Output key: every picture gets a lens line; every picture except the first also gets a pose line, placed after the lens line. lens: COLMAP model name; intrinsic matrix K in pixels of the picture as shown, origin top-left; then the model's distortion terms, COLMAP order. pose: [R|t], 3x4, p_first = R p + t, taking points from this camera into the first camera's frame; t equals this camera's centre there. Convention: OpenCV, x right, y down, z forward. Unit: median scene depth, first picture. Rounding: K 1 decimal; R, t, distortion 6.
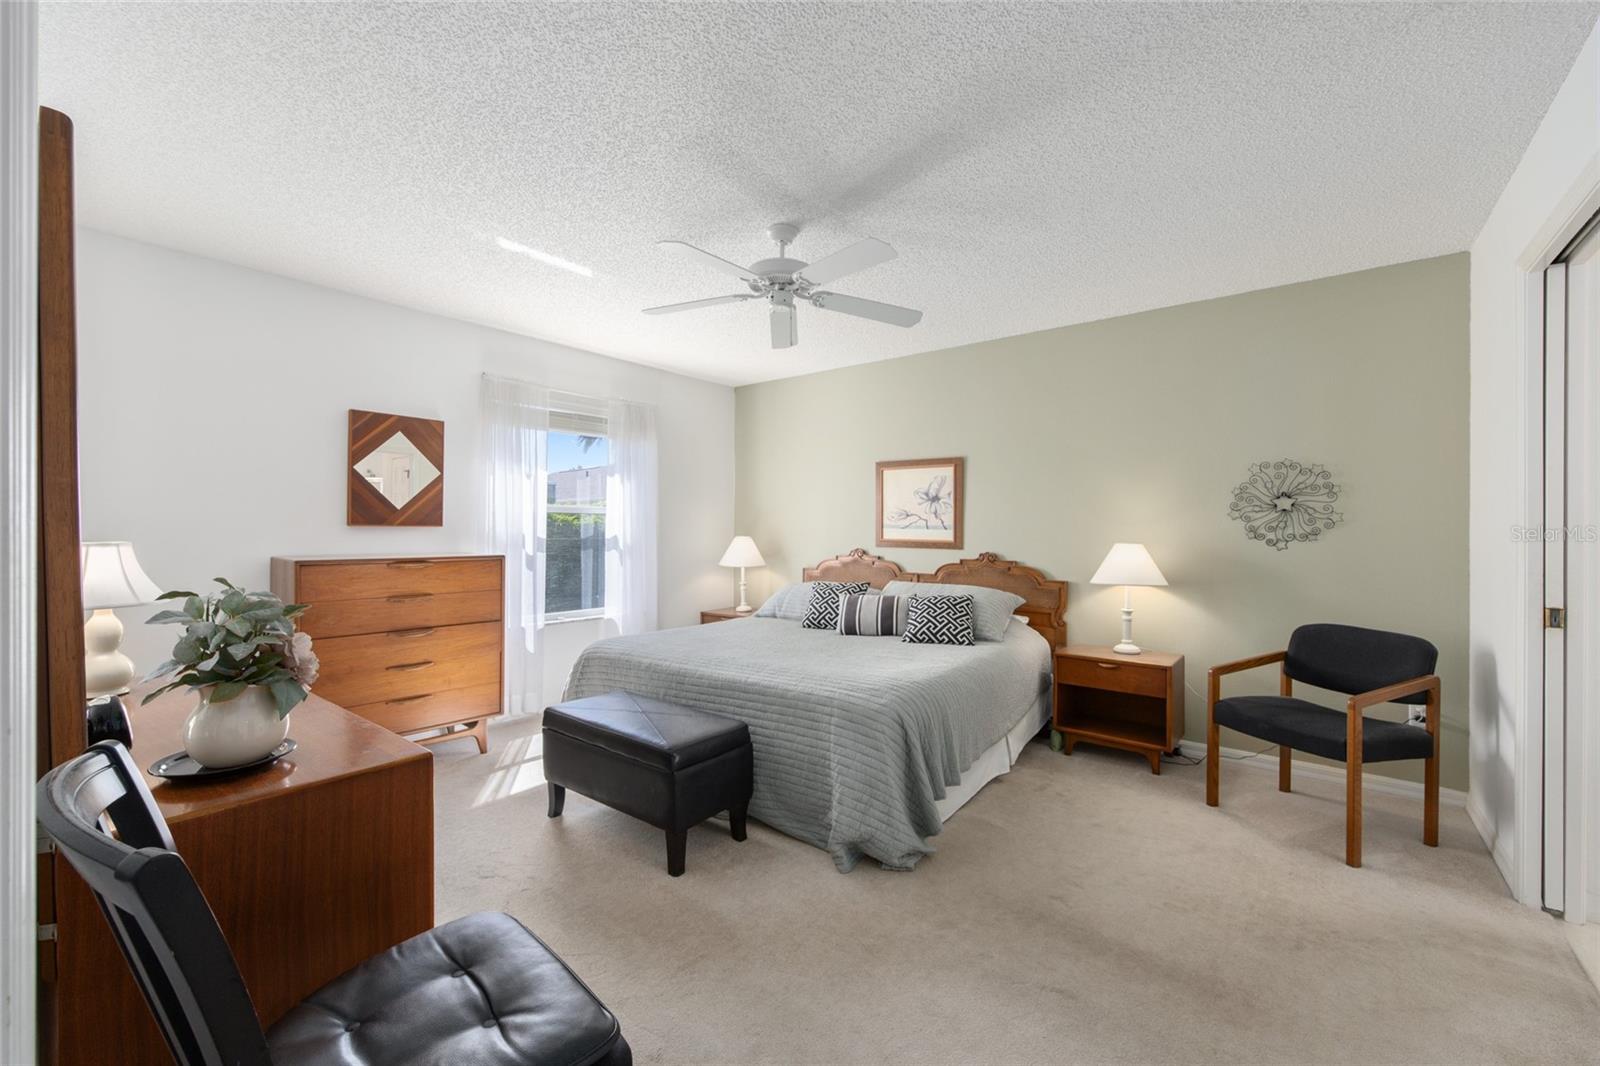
lens RADIAL K [[642.0, 0, 802.0], [0, 642.0, 531.4], [0, 0, 1]] dist [0.001518, 0.000245]
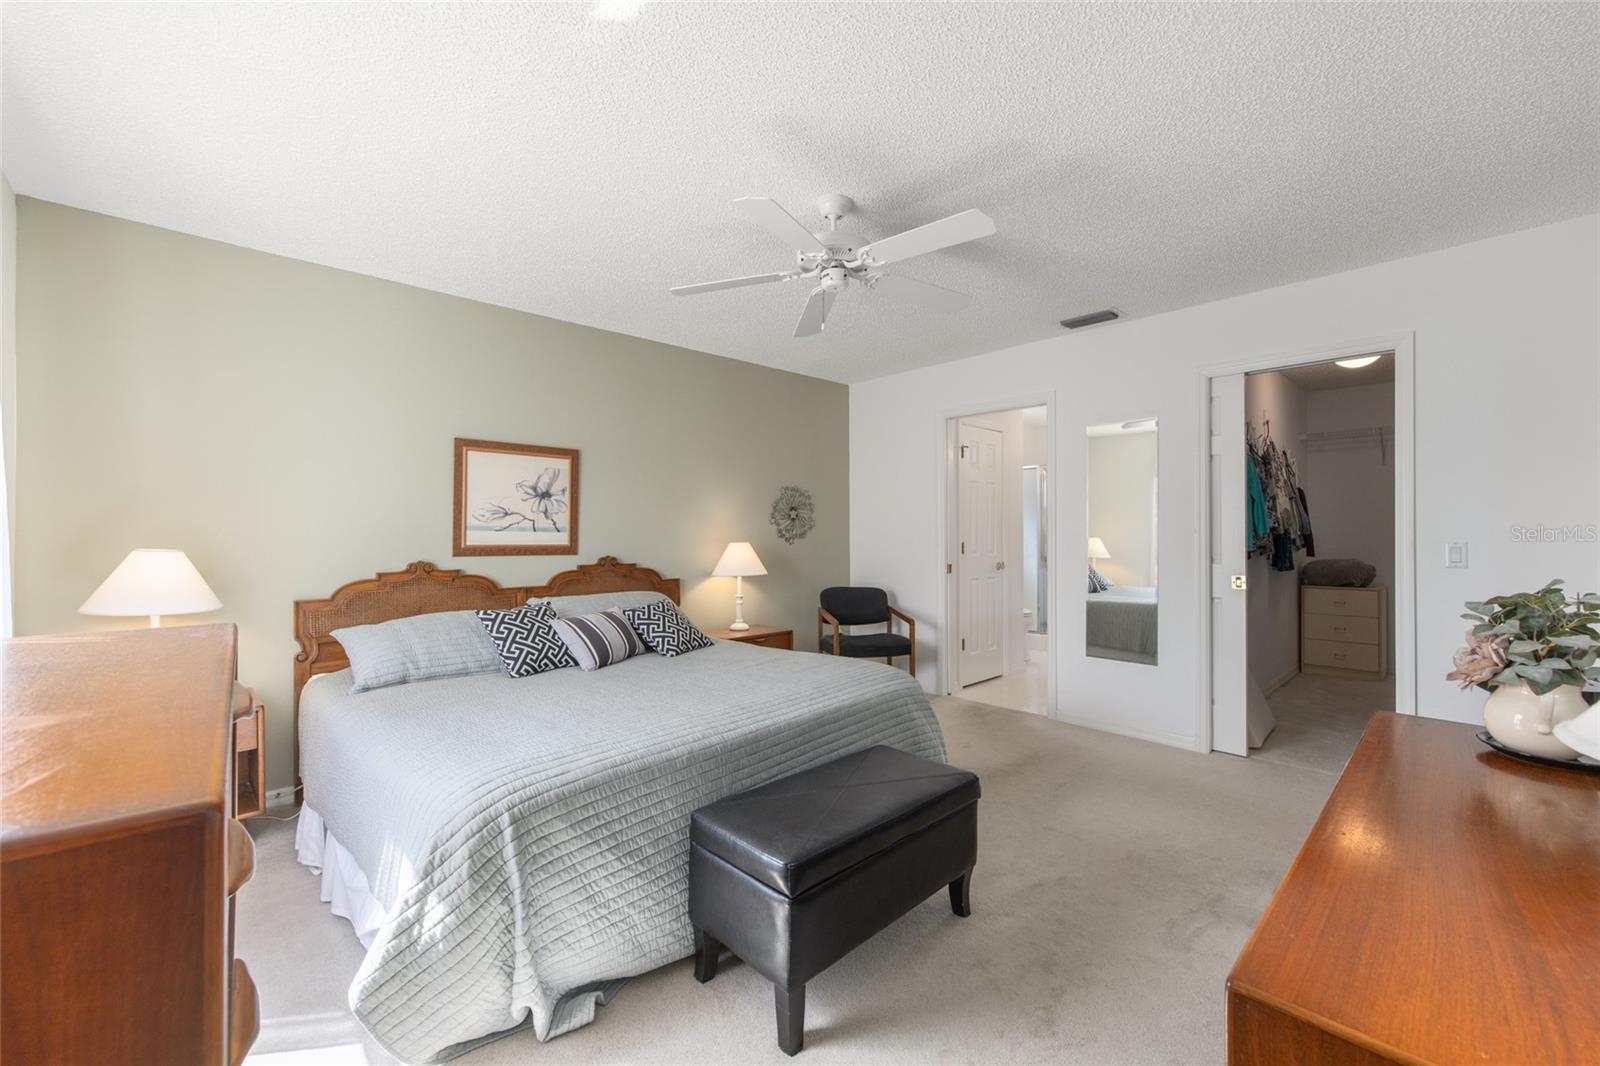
lens RADIAL K [[642.0, 0, 802.0], [0, 642.0, 531.4], [0, 0, 1]] dist [0.001518, 0.000245]
pose [[0.149004, -0.002982, 0.988832, -0.577033], [0.004479, 0.999987, 0.002341, -0.004173], [-0.988826, 0.004080, 0.149015, 0.559199]]
